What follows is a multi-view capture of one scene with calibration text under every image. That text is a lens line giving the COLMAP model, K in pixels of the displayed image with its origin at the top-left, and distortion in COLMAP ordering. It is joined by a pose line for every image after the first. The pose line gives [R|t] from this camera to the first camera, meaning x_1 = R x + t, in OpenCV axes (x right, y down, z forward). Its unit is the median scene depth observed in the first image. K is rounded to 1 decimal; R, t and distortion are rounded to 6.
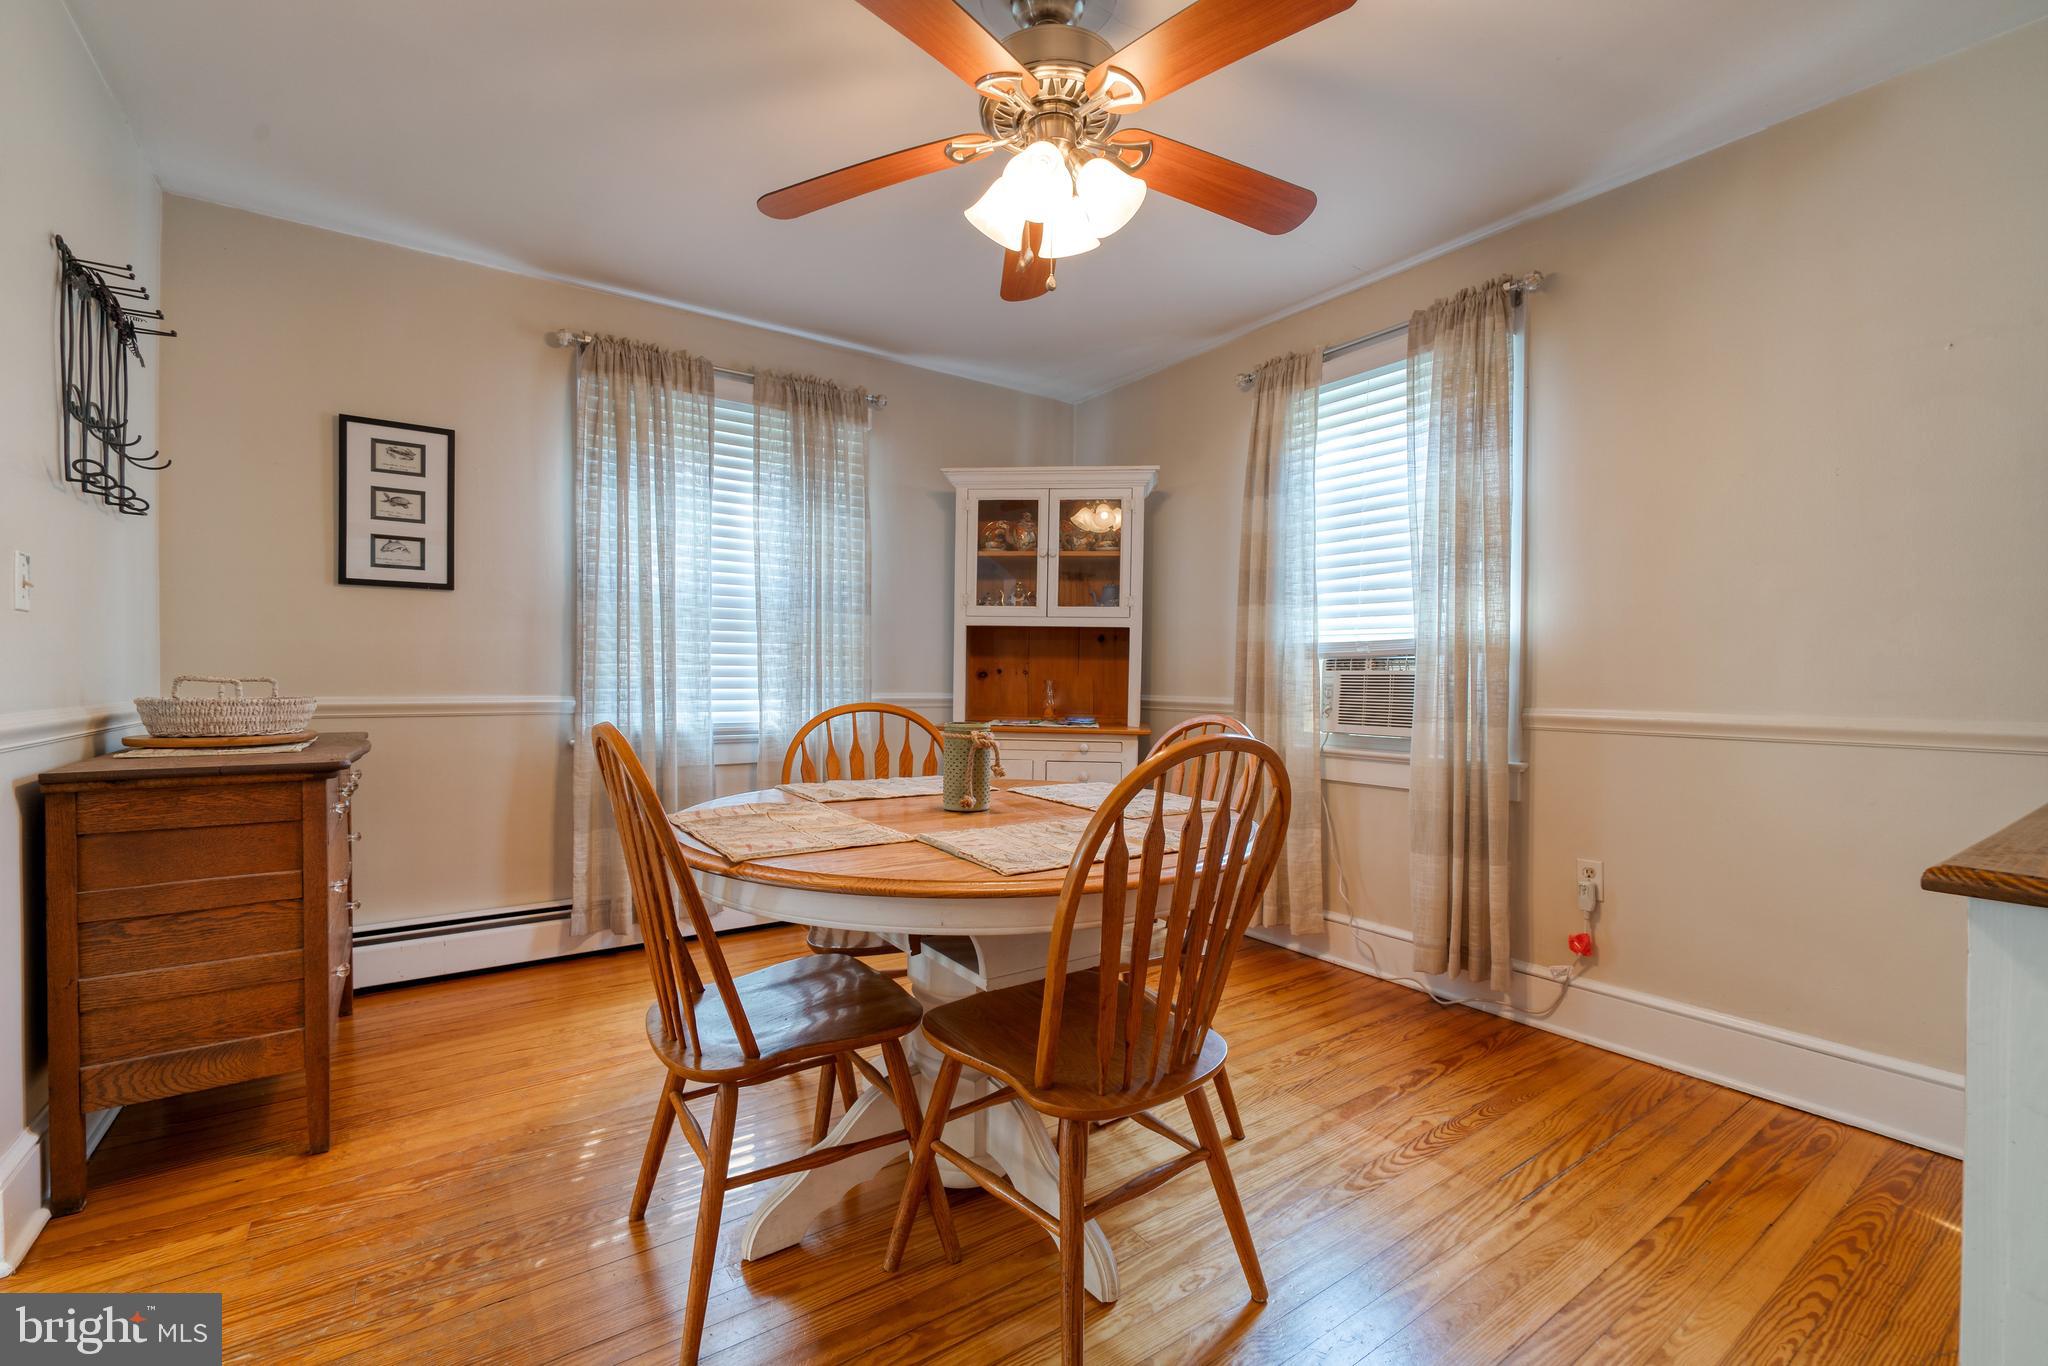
lens RADIAL K [[876.7, 0, 1025.7], [0, 876.7, 686.5], [0, 0, 1]] dist [-0.005119, 0.000922]
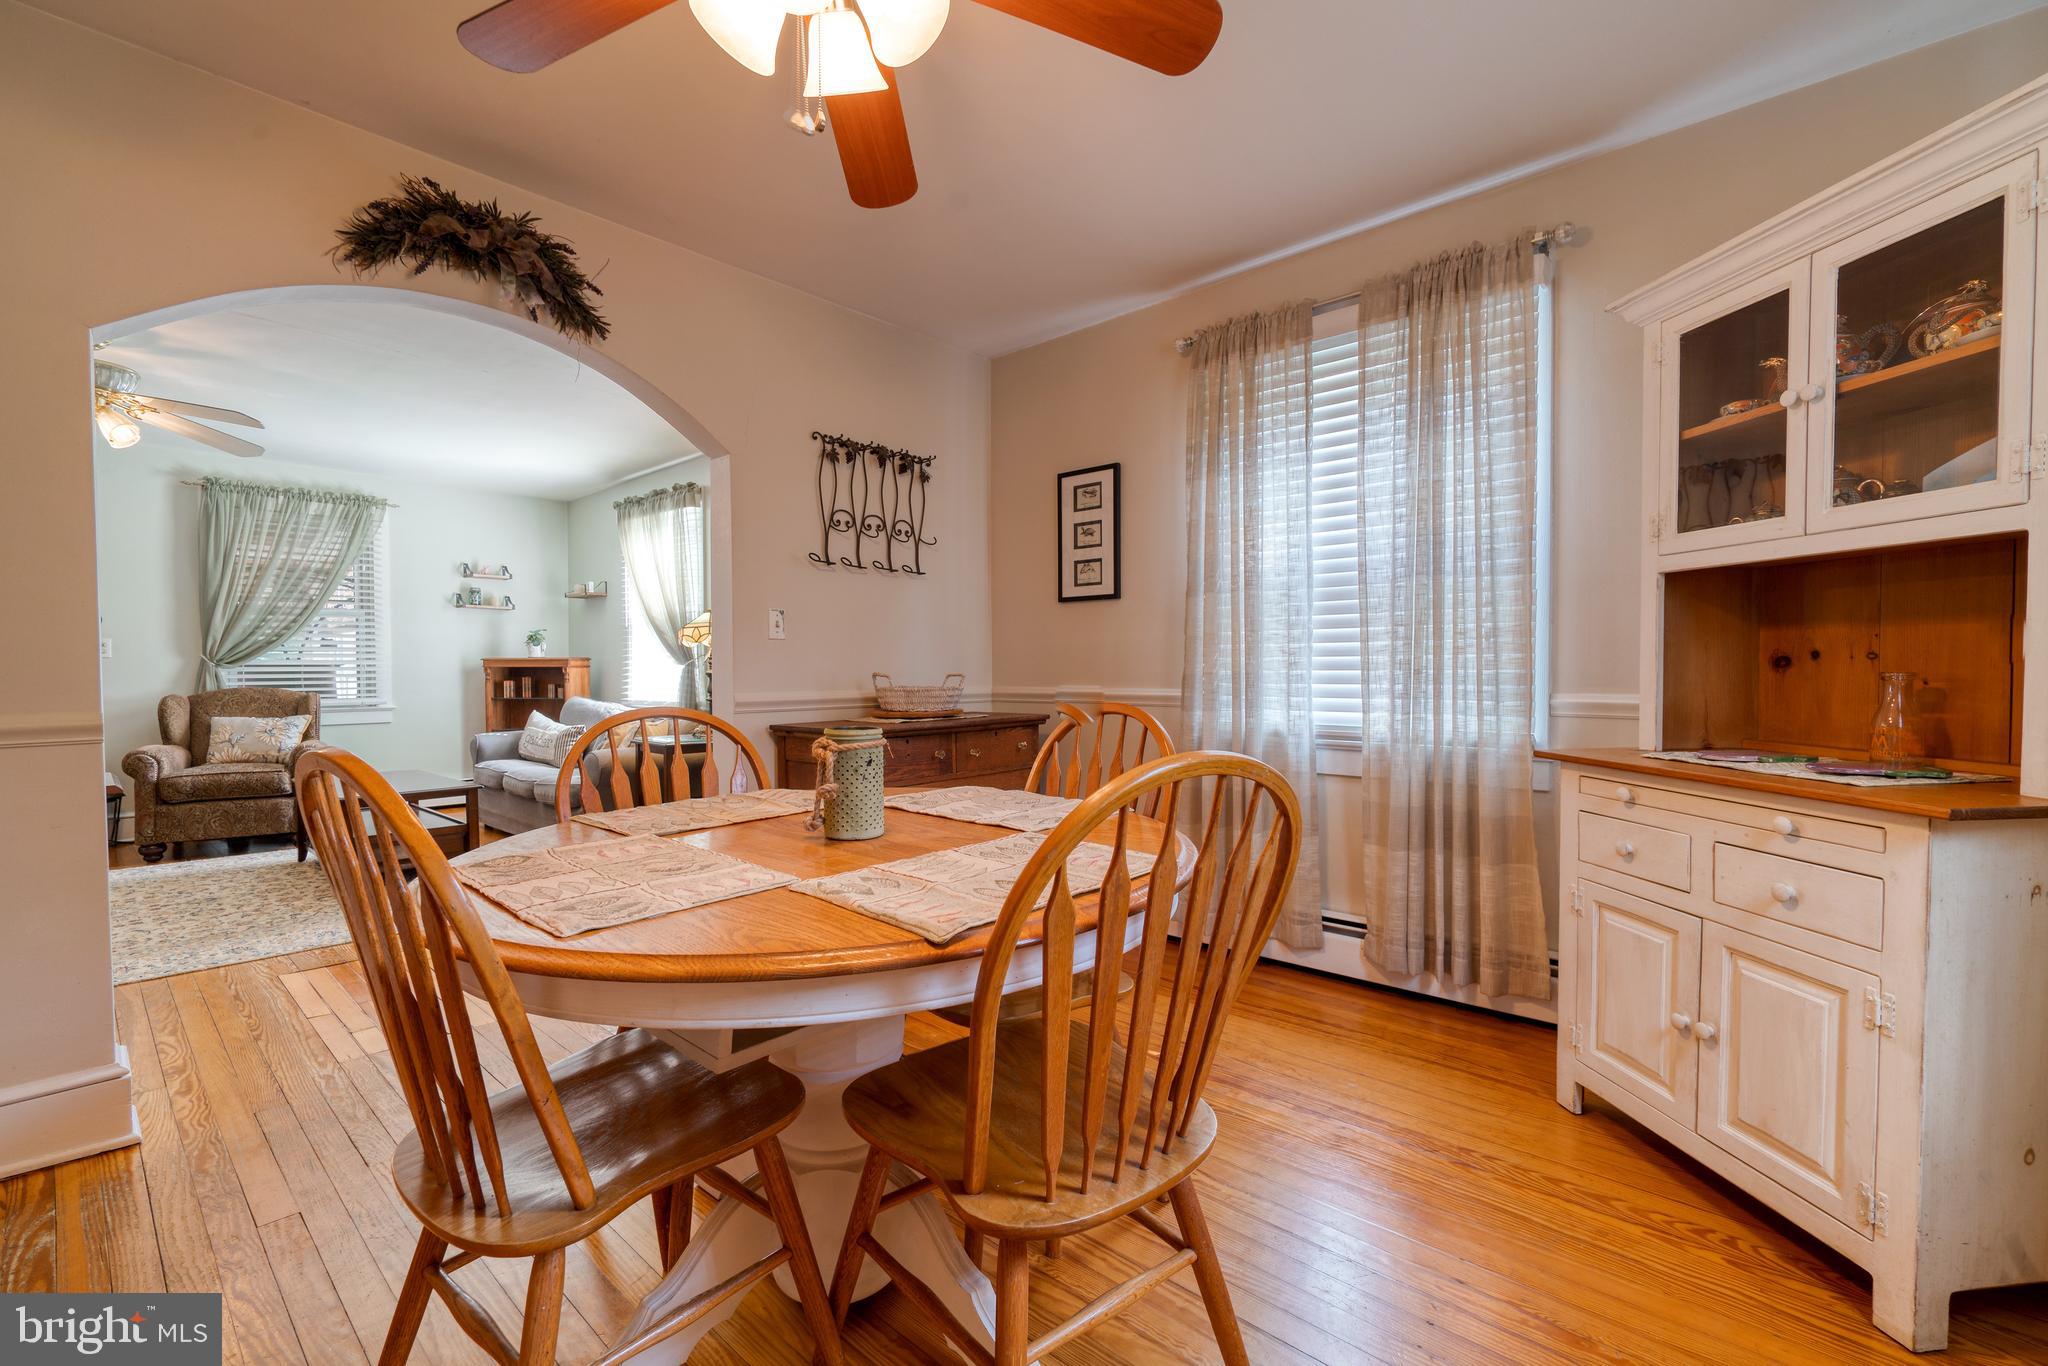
lens RADIAL K [[876.7, 0, 1025.7], [0, 876.7, 686.5], [0, 0, 1]] dist [-0.005119, 0.000922]
pose [[0.229046, 0.012294, -0.973338, 0.383540], [-0.001417, 0.999923, 0.012296, -0.005125], [0.973414, -0.001437, 0.229046, 0.499876]]
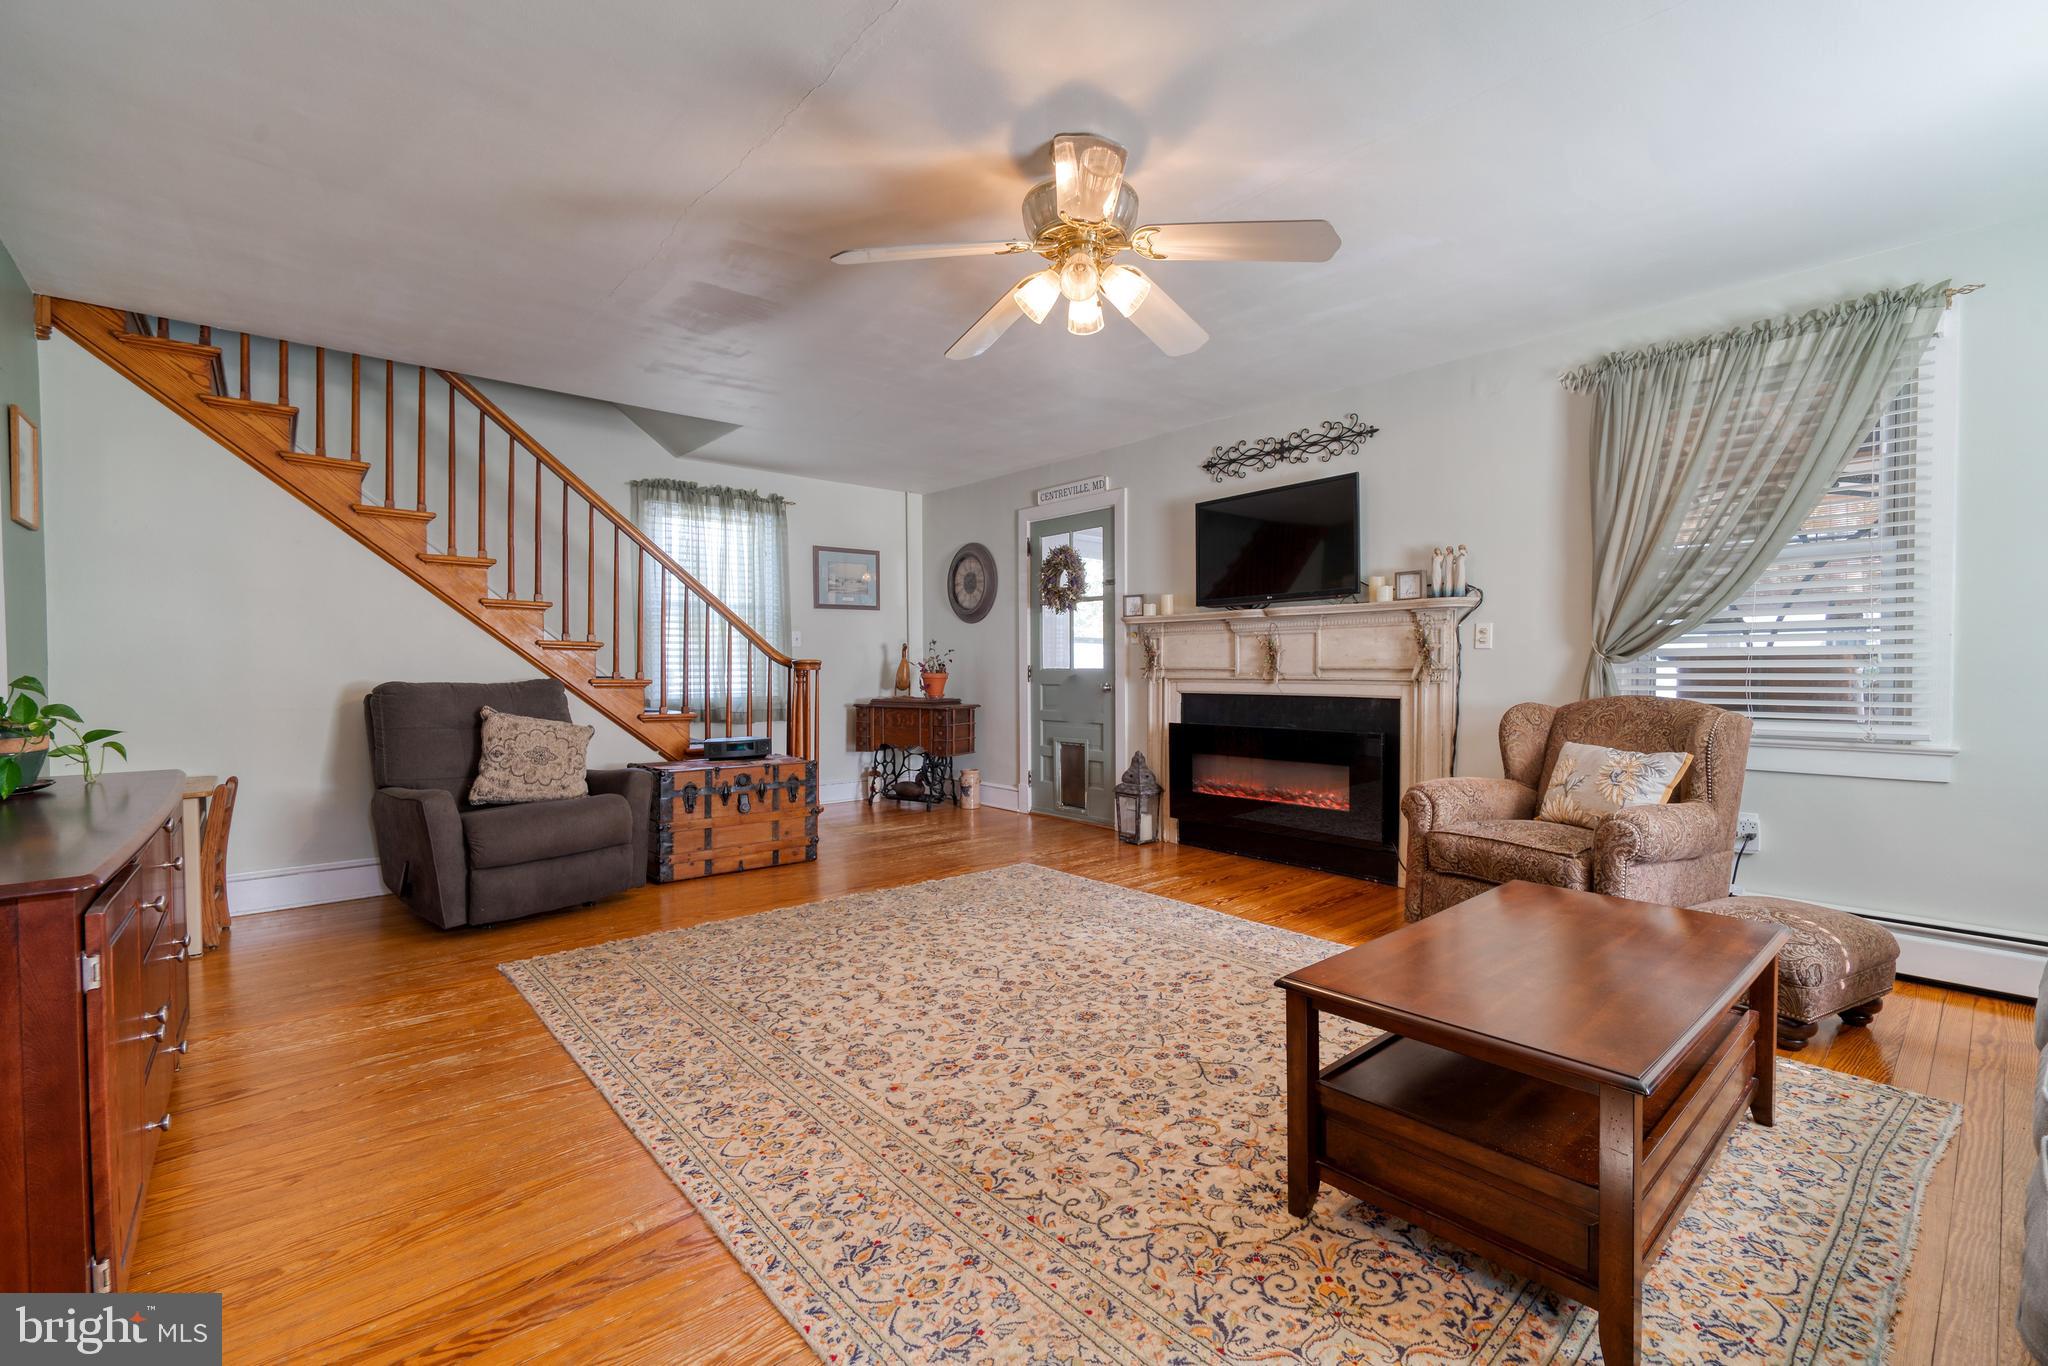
lens RADIAL K [[876.7, 0, 1025.7], [0, 876.7, 686.5], [0, 0, 1]] dist [-0.005119, 0.000922]
pose [[-0.993610, -0.002865, -0.112834, -0.705369], [-0.005975, 0.999611, 0.027233, -0.012863], [0.112712, 0.027733, -0.993241, 0.344442]]
